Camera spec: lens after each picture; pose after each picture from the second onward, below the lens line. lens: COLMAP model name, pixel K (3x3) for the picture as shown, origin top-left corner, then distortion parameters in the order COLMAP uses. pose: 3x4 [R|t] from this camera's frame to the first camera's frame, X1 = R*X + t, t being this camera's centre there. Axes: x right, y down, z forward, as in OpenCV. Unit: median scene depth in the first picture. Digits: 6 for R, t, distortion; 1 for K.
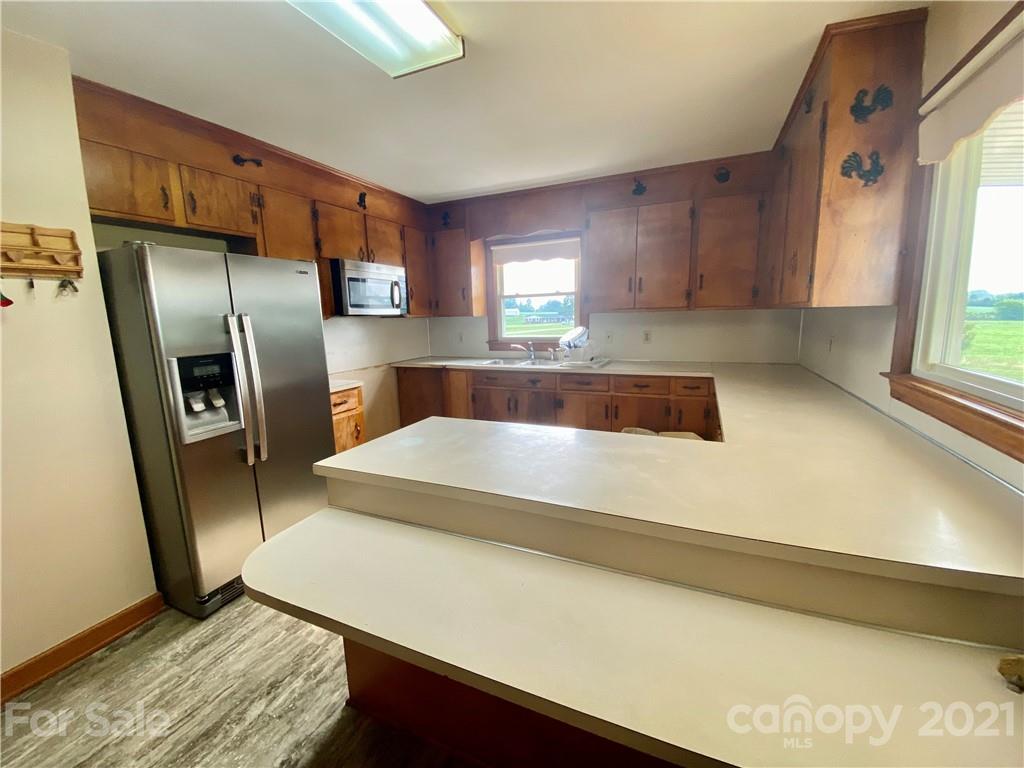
lens RADIAL K [[418.2, 0, 512.0], [0, 418.2, 384.0], [0, 0, 1]] dist [0.018278, -0.019178]
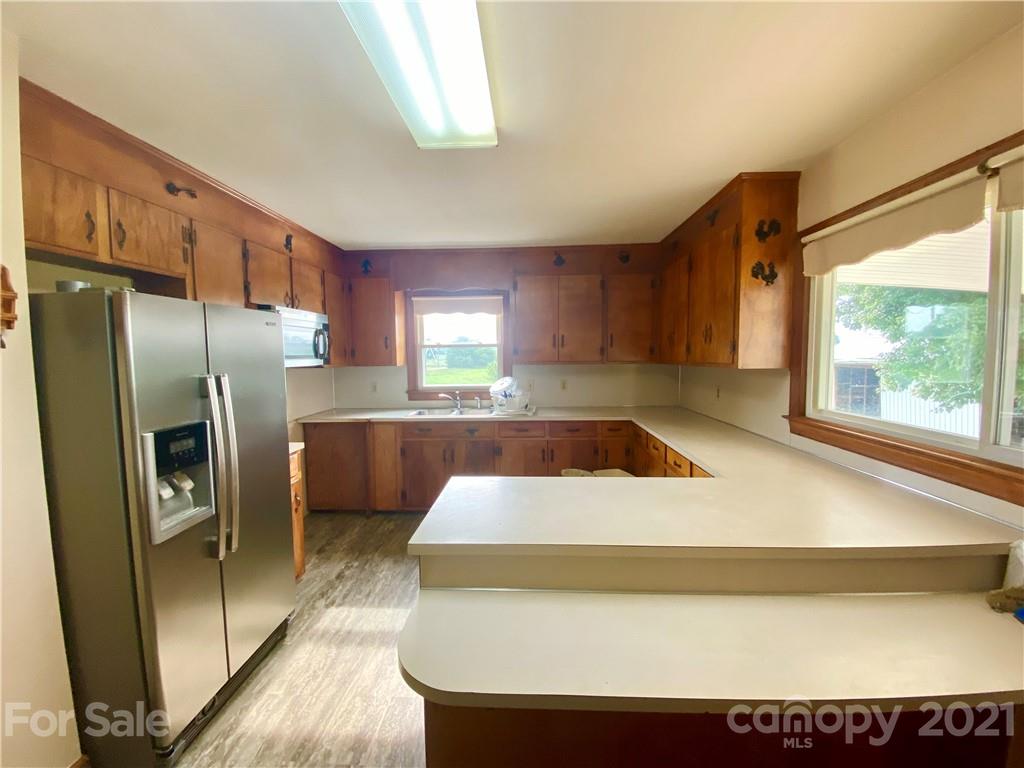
lens RADIAL K [[414.7, 0, 512.1], [0, 414.7, 382.1], [0, 0, 1]] dist [0.029110, -0.024611]
pose [[0.931322, -0.010792, 0.364036, -0.307115], [0.048214, 0.994417, -0.093867, -0.033697], [-0.360991, 0.104972, 0.926643, 0.017246]]
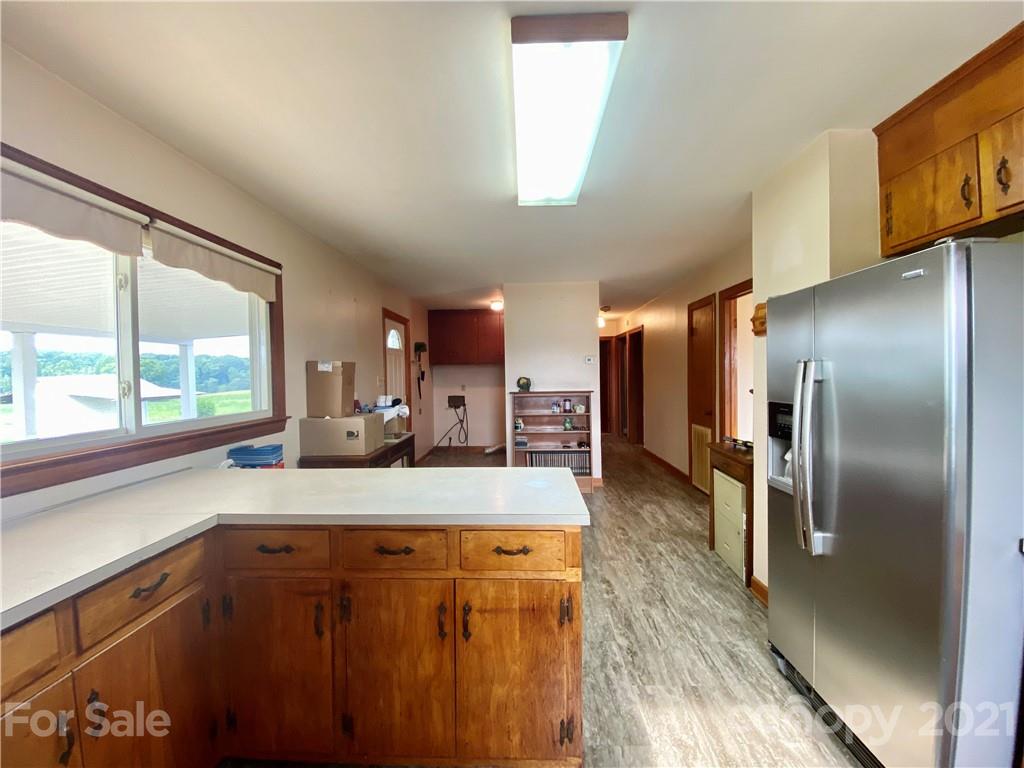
lens RADIAL K [[414.7, 0, 512.1], [0, 414.7, 382.1], [0, 0, 1]] dist [0.029110, -0.024611]
pose [[-0.925219, 0.048844, -0.376277, 0.127663], [-0.024981, 0.981687, 0.188857, -0.195657], [0.378610, 0.184134, -0.907055, 1.139597]]
